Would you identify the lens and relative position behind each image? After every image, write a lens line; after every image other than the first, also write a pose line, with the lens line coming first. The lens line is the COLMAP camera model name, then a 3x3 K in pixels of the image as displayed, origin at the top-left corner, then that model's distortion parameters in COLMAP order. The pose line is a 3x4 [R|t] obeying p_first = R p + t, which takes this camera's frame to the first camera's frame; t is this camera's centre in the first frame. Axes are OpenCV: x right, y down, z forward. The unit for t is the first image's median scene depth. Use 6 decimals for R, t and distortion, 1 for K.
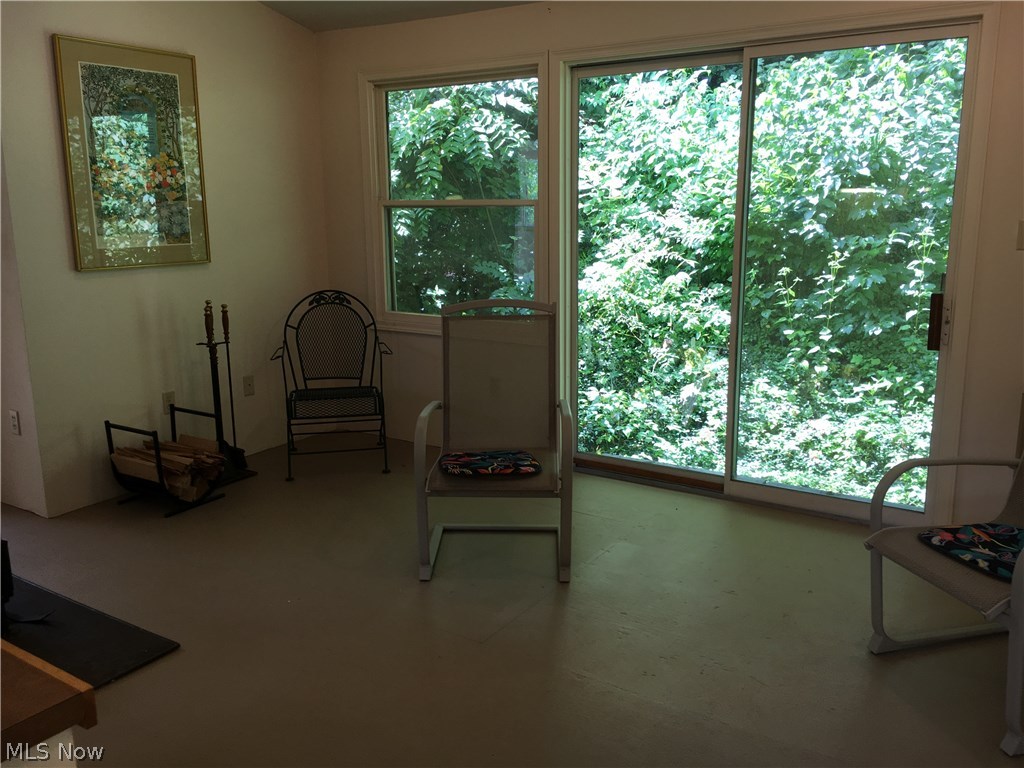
lens RADIAL K [[871.6, 0, 506.6], [0, 871.6, 385.1], [0, 0, 1]] dist [0.068357, -0.092846]
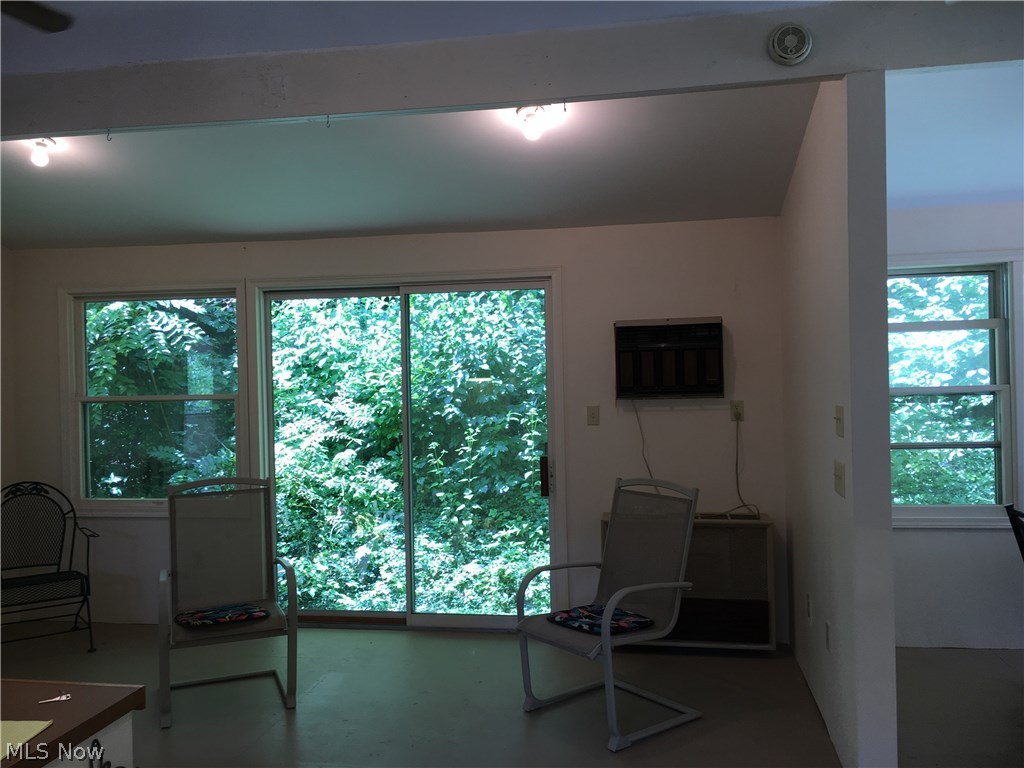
lens RADIAL K [[886.1, 0, 512.0], [0, 886.1, 384.0], [0, 0, 1]] dist [0.081684, 0.000977]
pose [[0.914706, -0.012548, 0.403926, -0.087516], [0.093562, 0.978937, -0.181463, 0.023431], [-0.393141, 0.203777, 0.896613, -0.187155]]
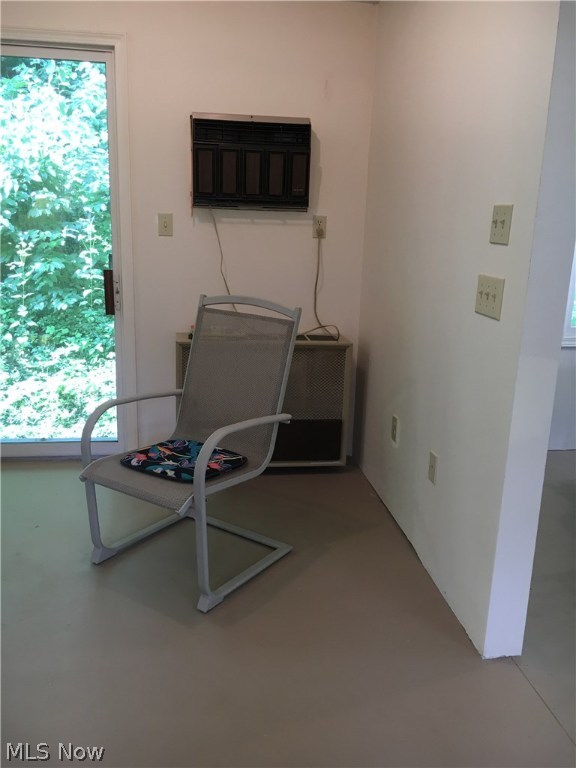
lens RADIAL K [[653.7, 0, 288.0], [0, 653.7, 384.0], [0, 0, 1]] dist [0.068357, -0.092846]
pose [[0.743510, -0.121871, 0.657526, 0.022961], [0.094471, 0.992534, 0.077139, 0.006850], [-0.662018, 0.004763, 0.749472, 0.071222]]
